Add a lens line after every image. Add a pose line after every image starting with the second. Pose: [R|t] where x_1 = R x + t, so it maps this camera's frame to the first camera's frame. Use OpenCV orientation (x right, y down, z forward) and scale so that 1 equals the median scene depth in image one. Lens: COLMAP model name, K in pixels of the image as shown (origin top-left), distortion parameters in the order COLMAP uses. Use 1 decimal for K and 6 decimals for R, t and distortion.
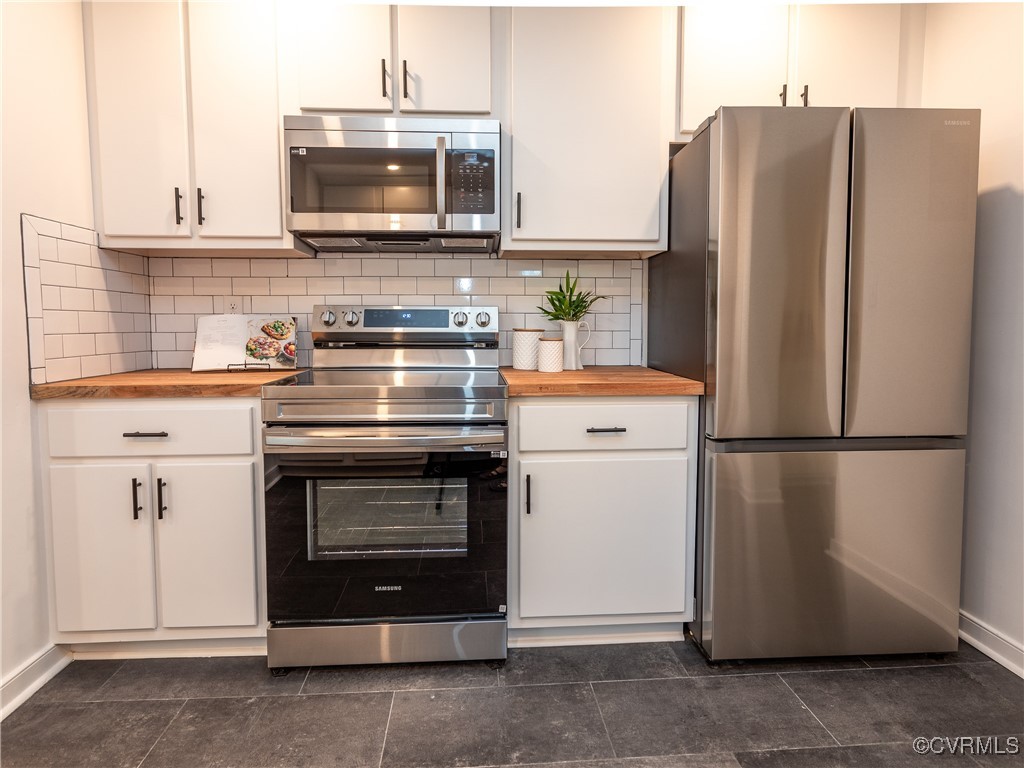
lens RADIAL K [[574.6, 0, 516.2], [0, 574.6, 371.0], [0, 0, 1]] dist [0.004457, 0.001687]
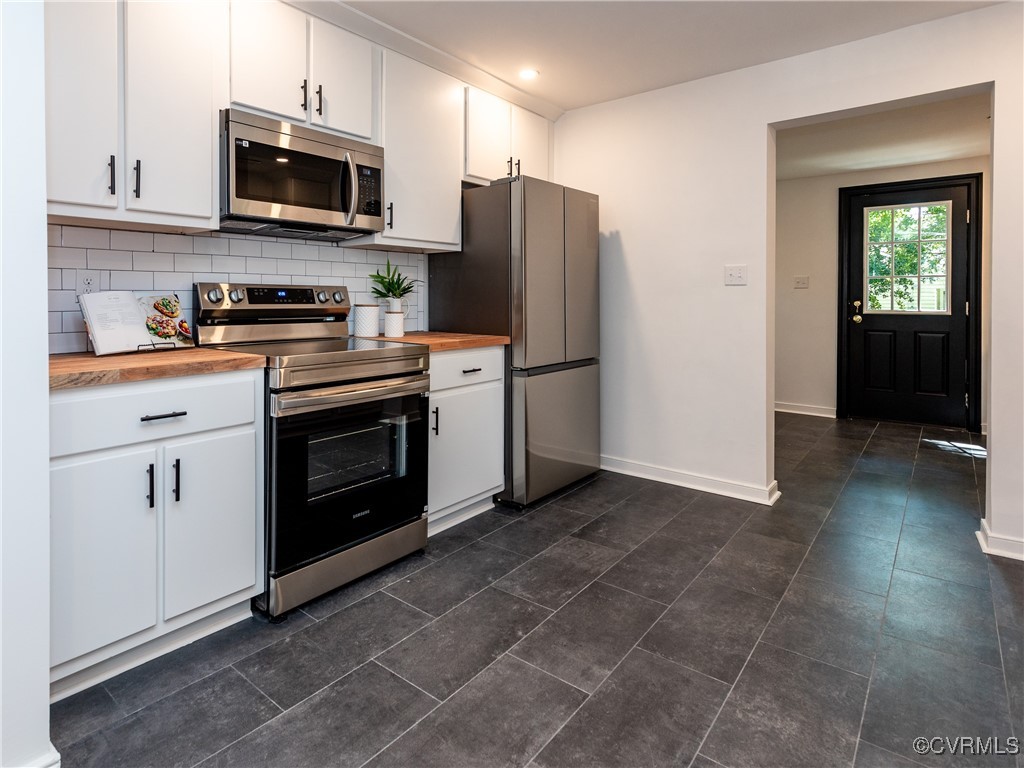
lens RADIAL K [[574.6, 0, 482.9], [0, 574.6, 327.5], [0, 0, 1]] dist [0.004457, 0.001687]
pose [[0.681356, -0.037009, 0.731016, -0.886738], [0.062650, 0.998005, -0.007868, 0.003167], [-0.729266, 0.051159, 0.682315, -0.054010]]
